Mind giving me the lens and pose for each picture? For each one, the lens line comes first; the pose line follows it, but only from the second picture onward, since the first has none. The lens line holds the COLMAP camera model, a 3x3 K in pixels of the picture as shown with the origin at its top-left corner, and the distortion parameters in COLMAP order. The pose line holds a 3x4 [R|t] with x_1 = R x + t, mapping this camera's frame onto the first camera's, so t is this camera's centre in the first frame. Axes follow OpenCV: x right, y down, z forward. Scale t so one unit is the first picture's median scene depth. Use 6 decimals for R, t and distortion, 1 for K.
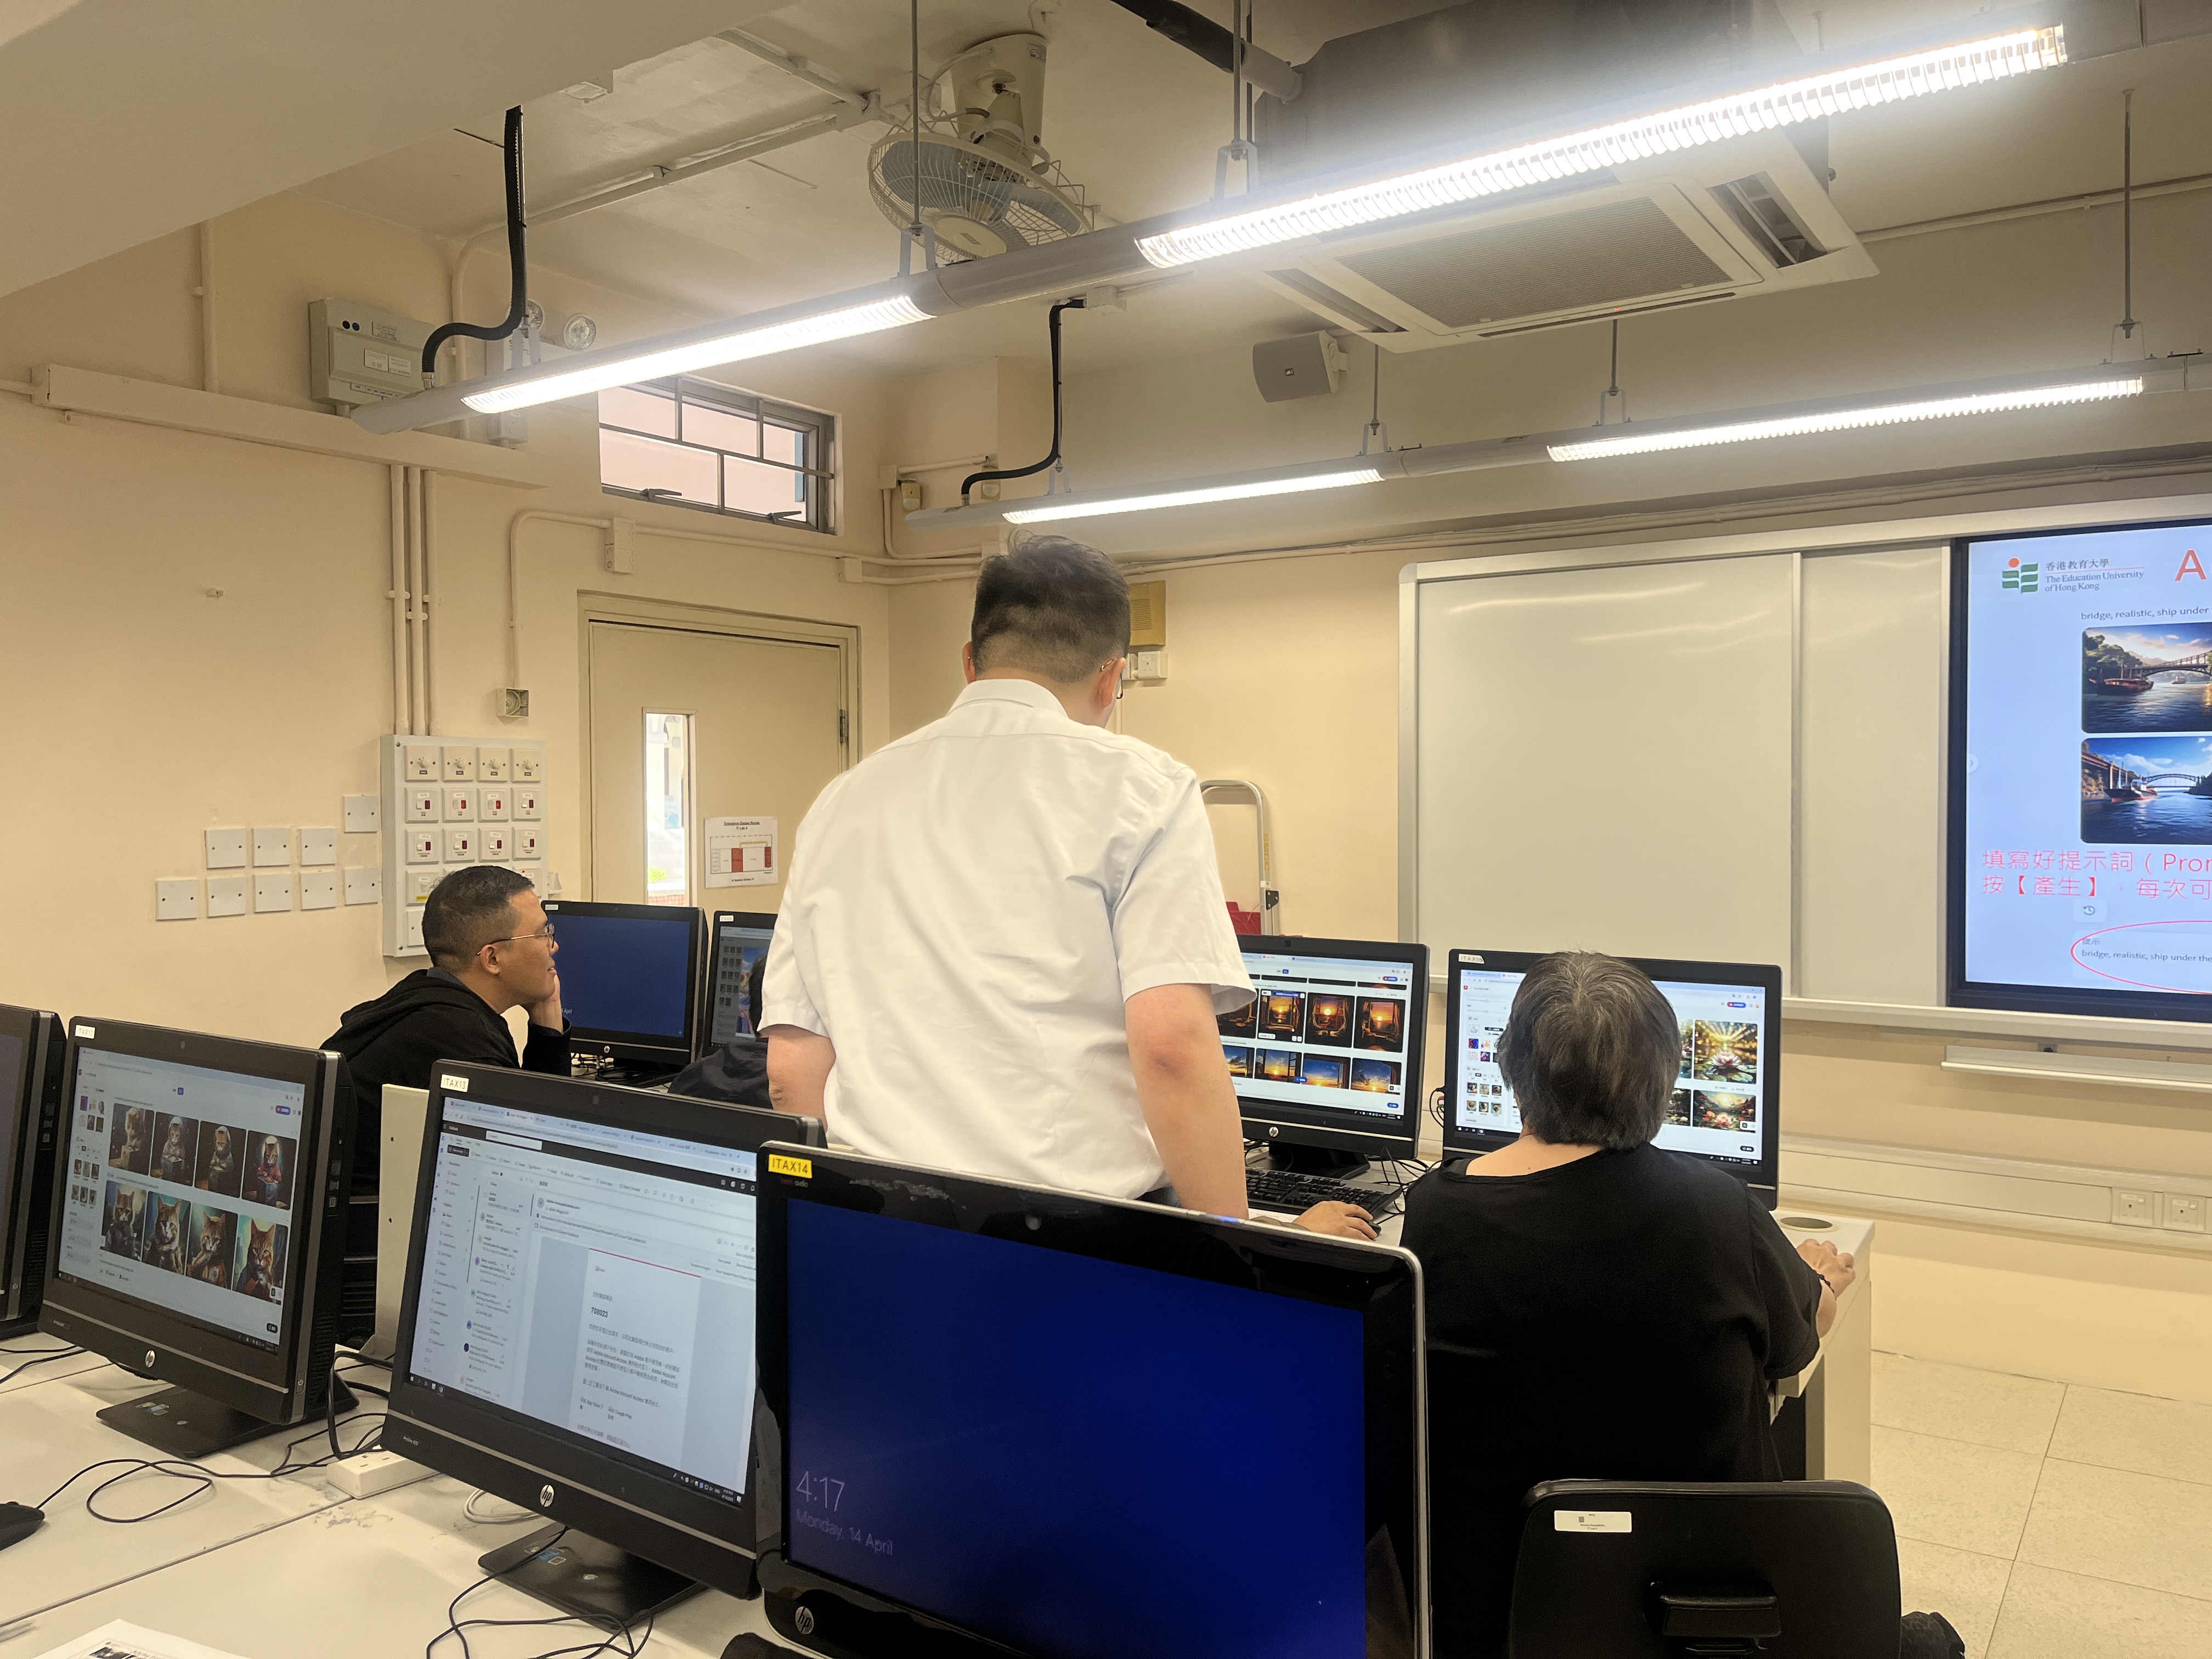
lens RADIAL K [[1668.4, 0, 1085.0], [0, 1668.4, 835.1], [0, 0, 1]] dist [0.069997, -0.091032]
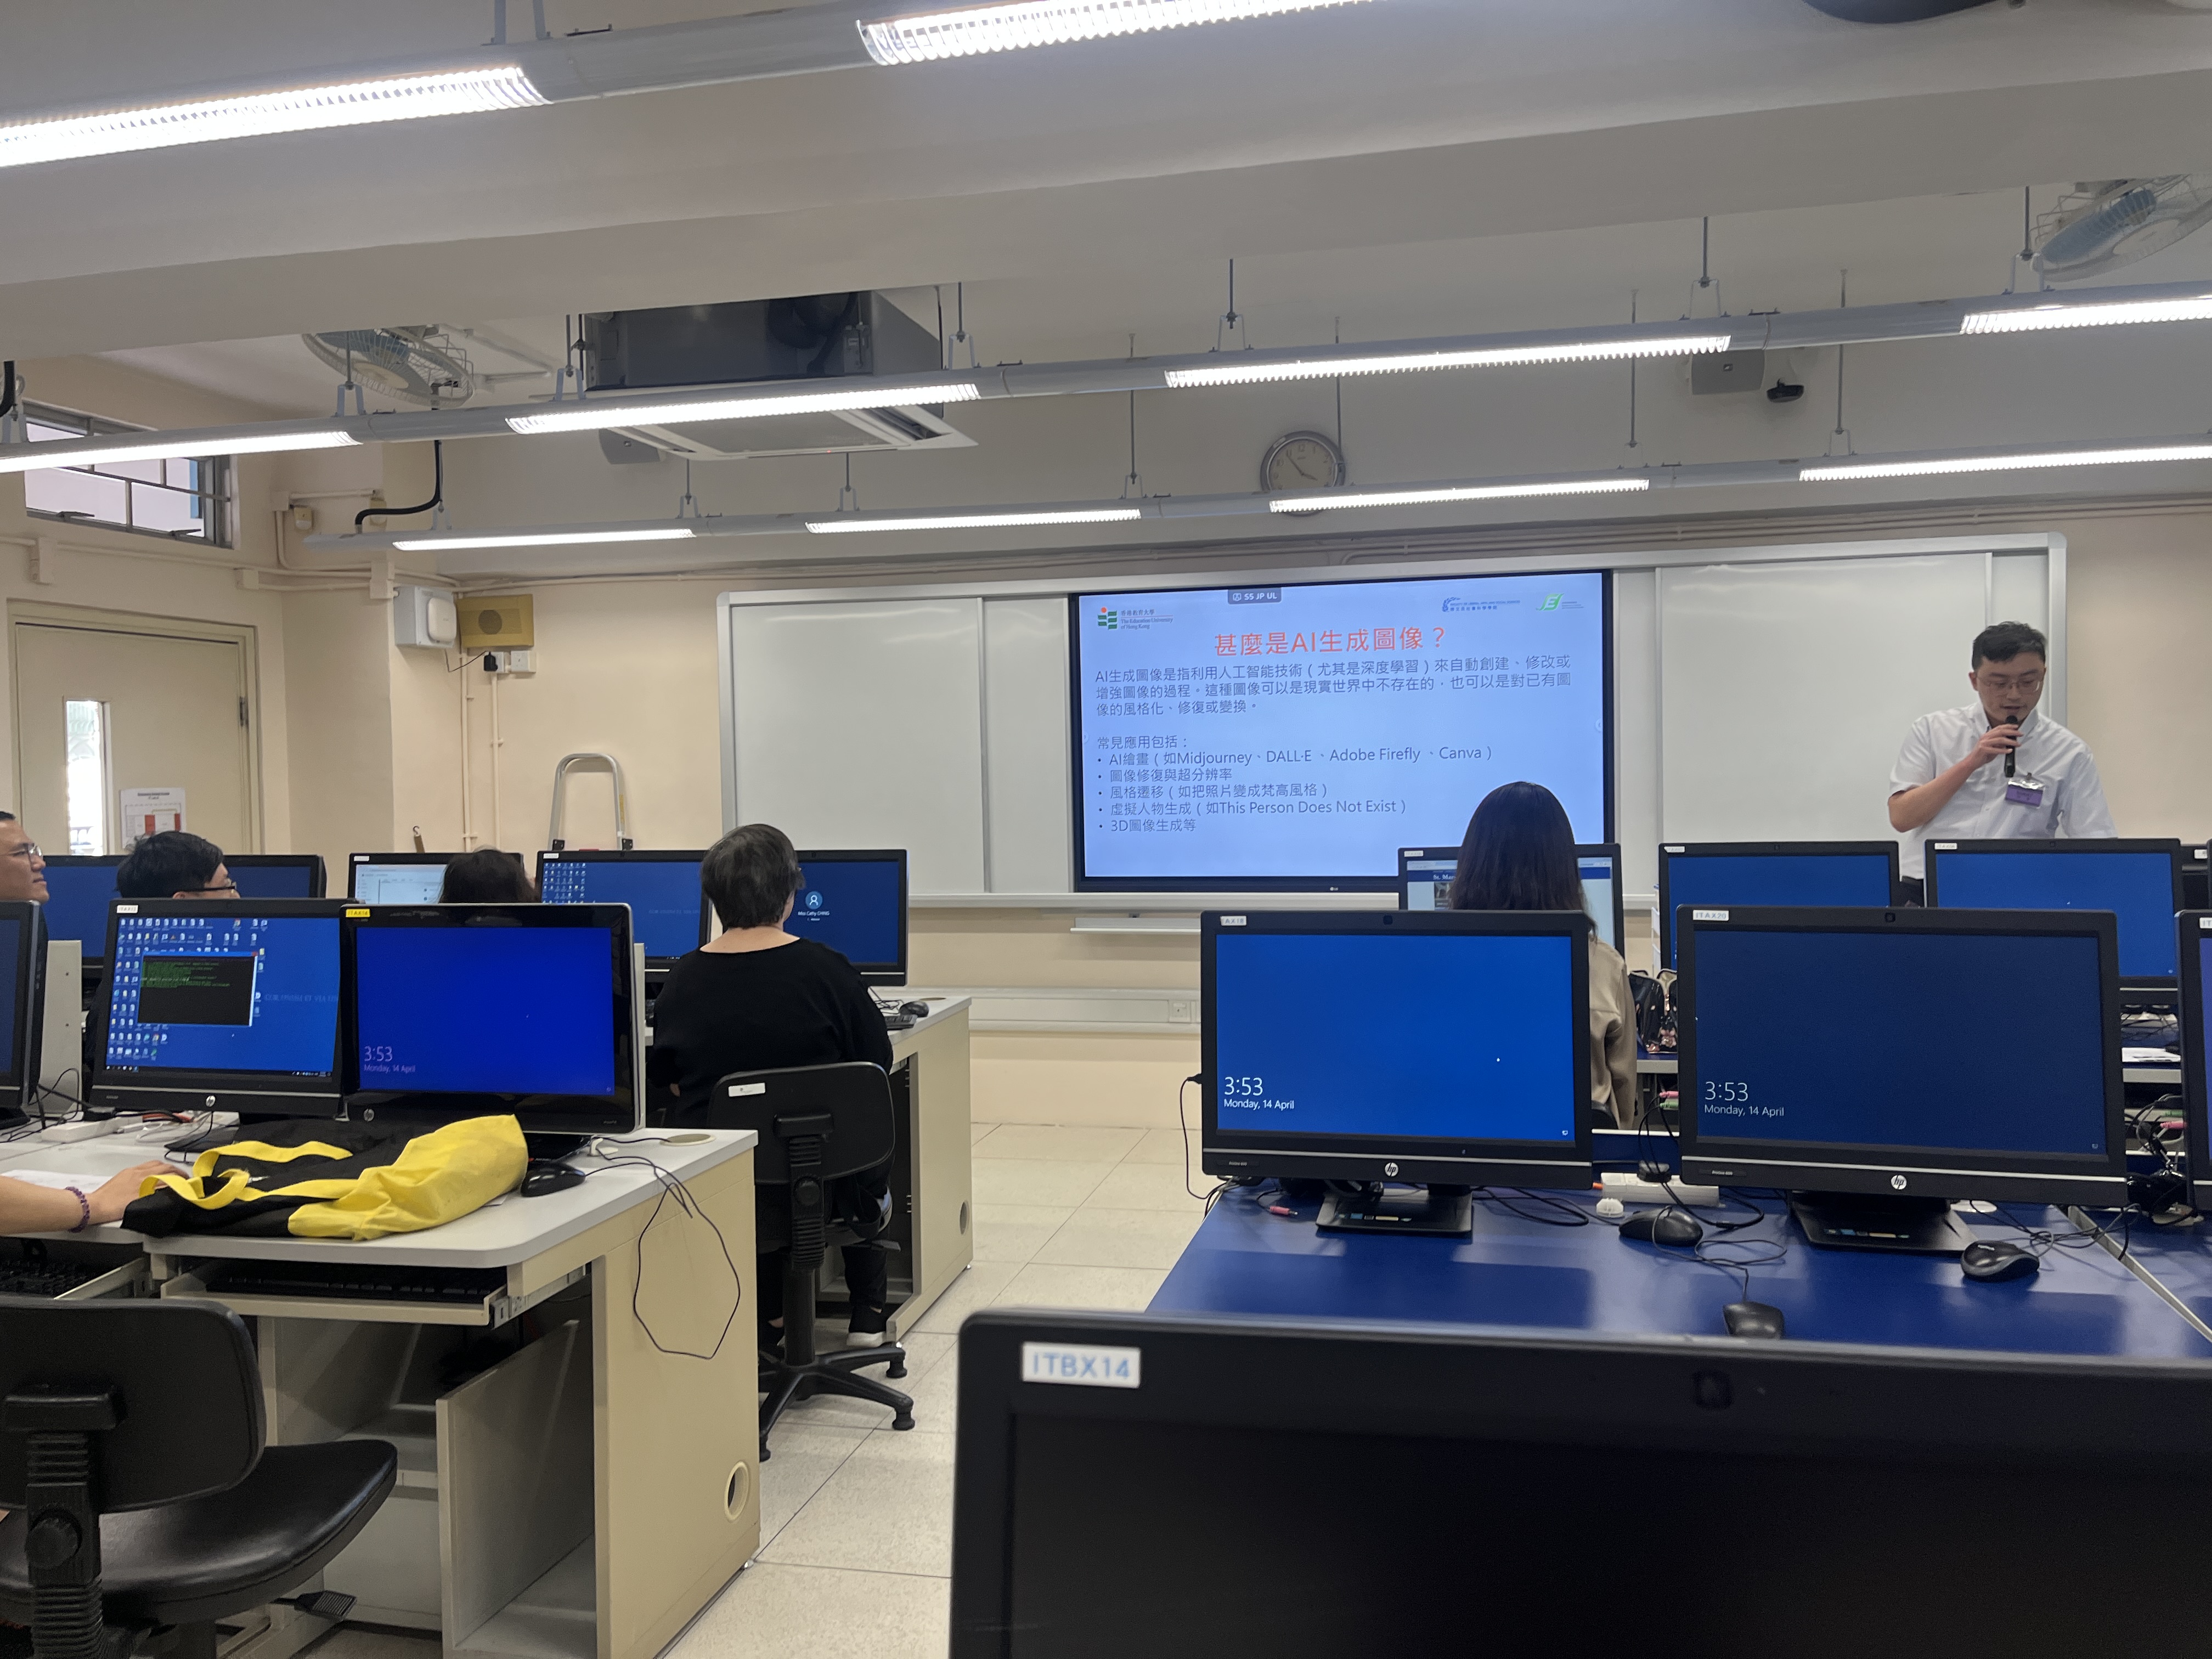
lens RADIAL K [[1668.4, 0, 1119.3], [0, 1668.4, 806.5], [0, 0, 1]] dist [0.069997, -0.091032]
pose [[0.928749, -0.021969, 0.370057, -0.018932], [0.024272, 0.999704, -0.001567, 0.026678], [-0.369914, 0.010437, 0.929008, -0.468233]]
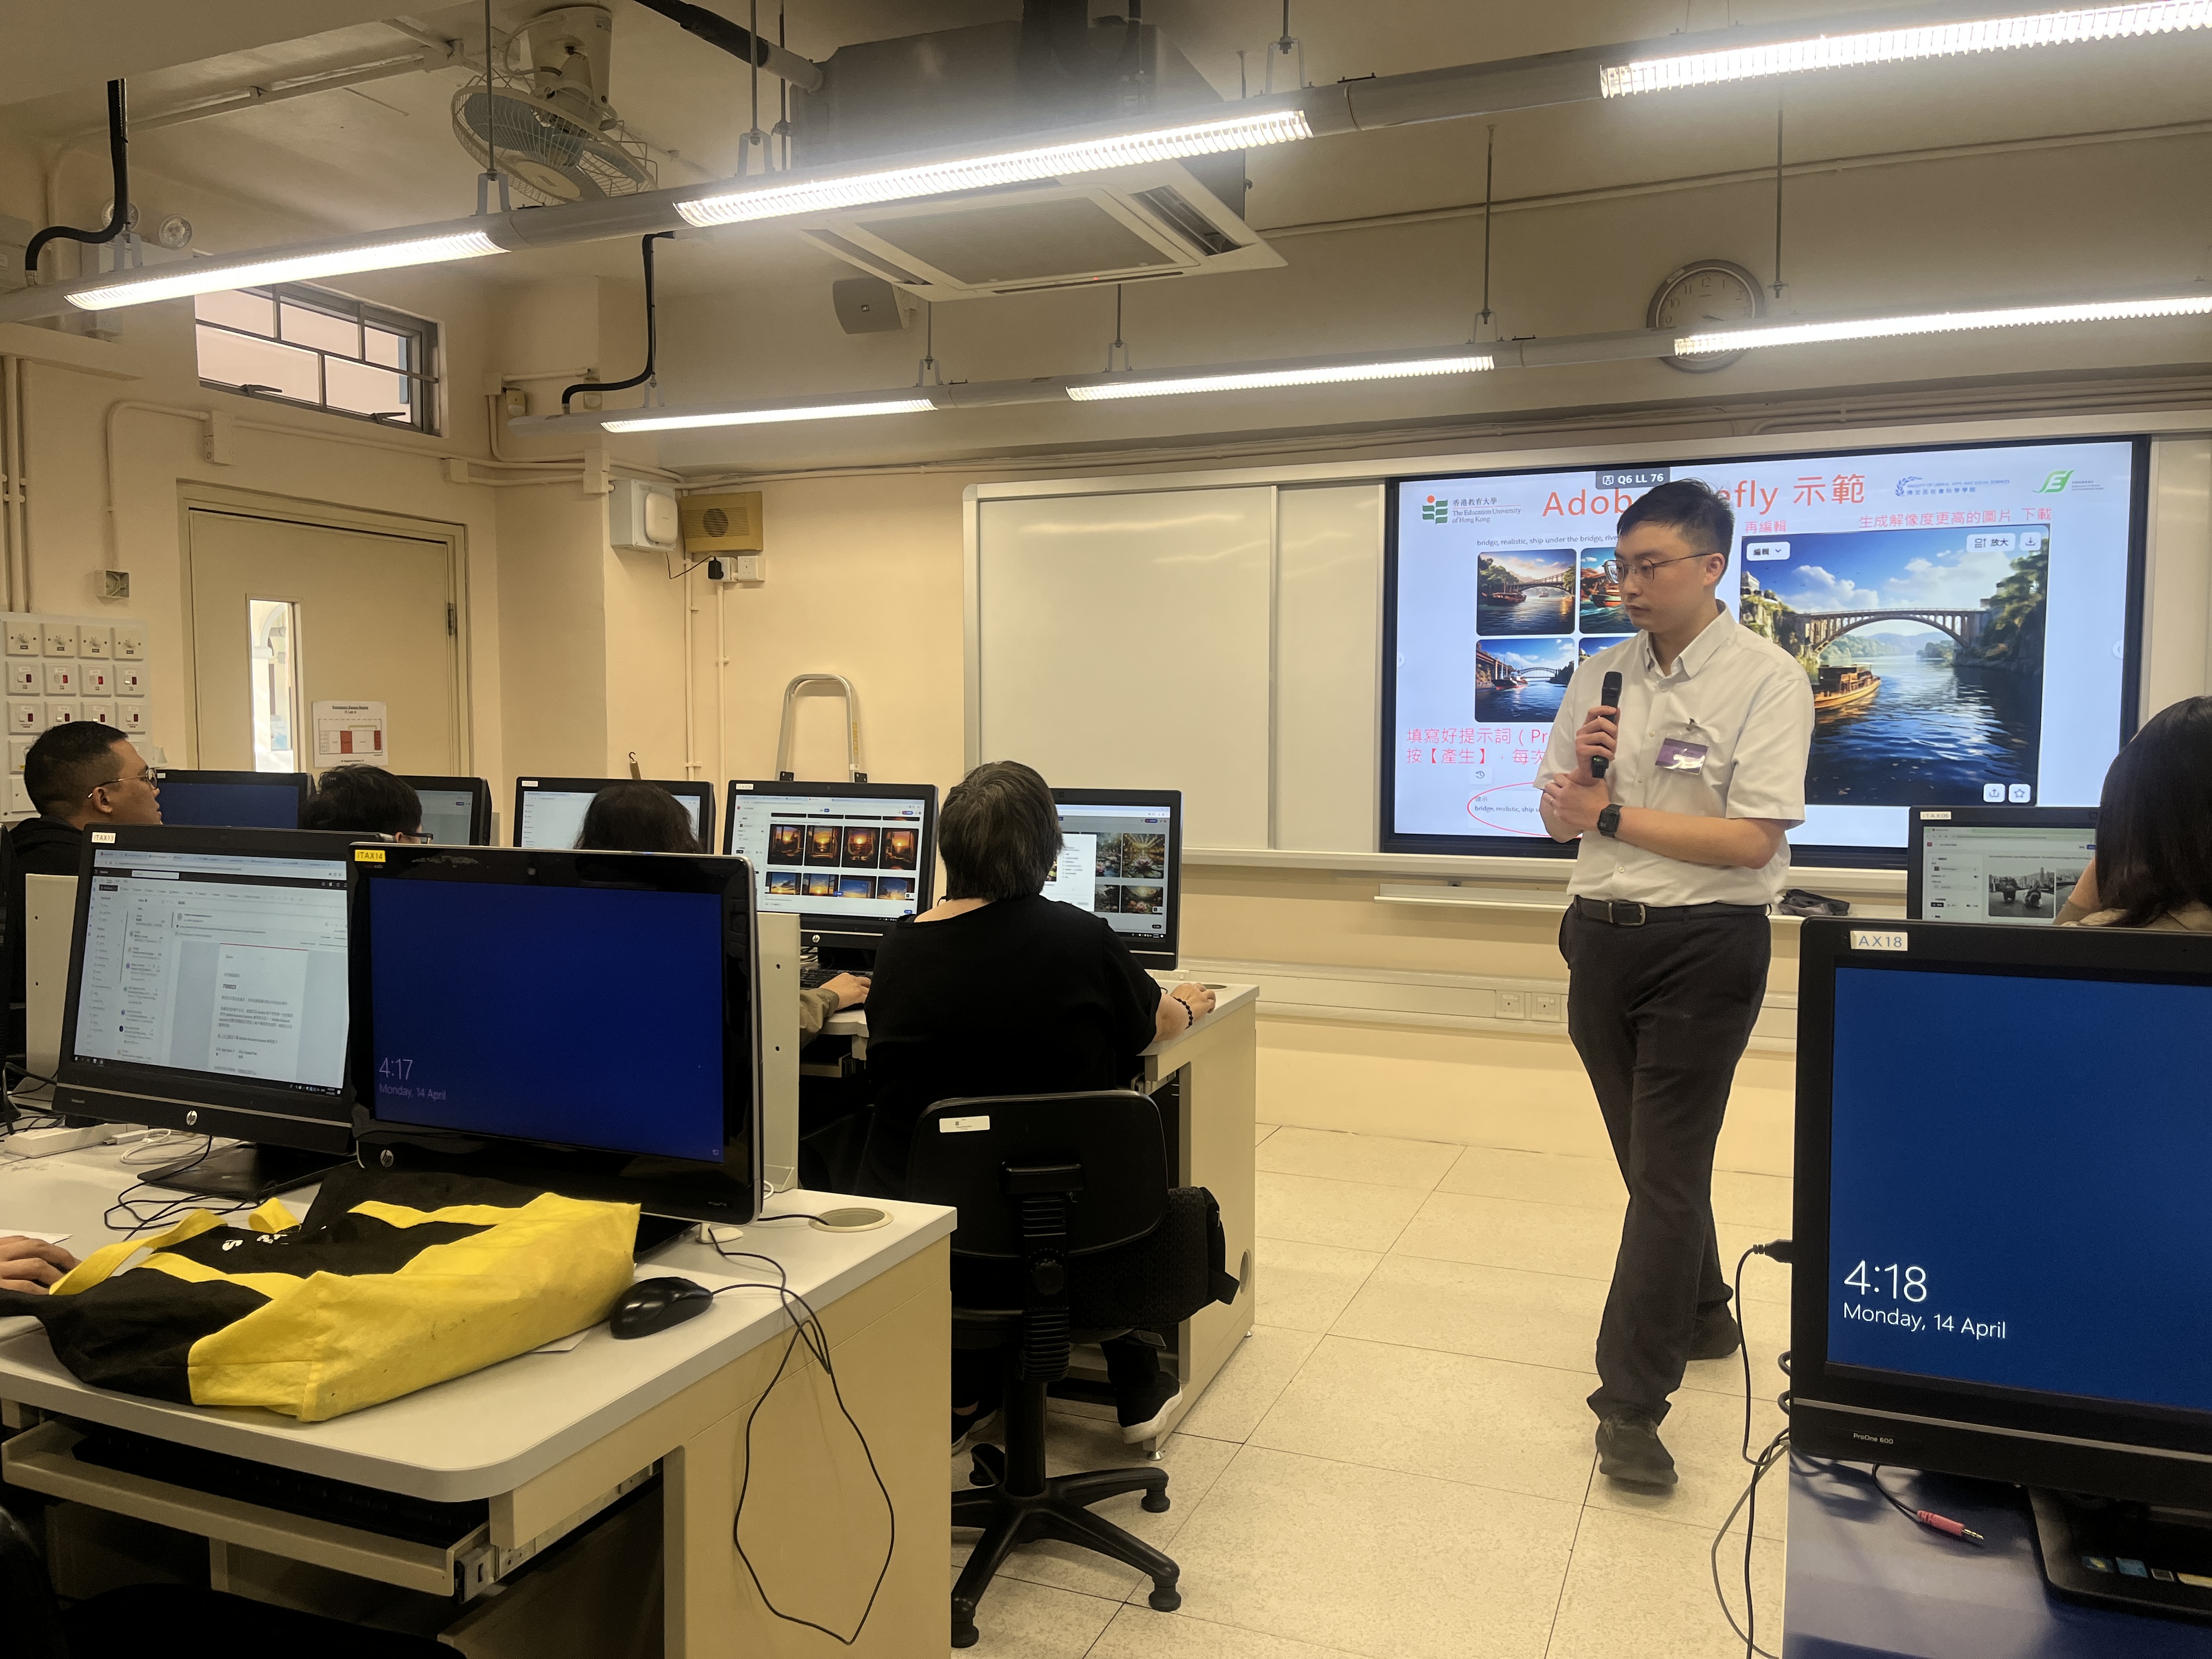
lens RADIAL K [[1668.4, 0, 1091.7], [0, 1668.4, 834.7], [0, 0, 1]] dist [0.069997, -0.091032]
pose [[0.978748, -0.008716, 0.204880, 0.045741], [0.000024, 0.999101, 0.042390, 0.036919], [-0.205065, -0.041484, 0.977869, -0.186430]]
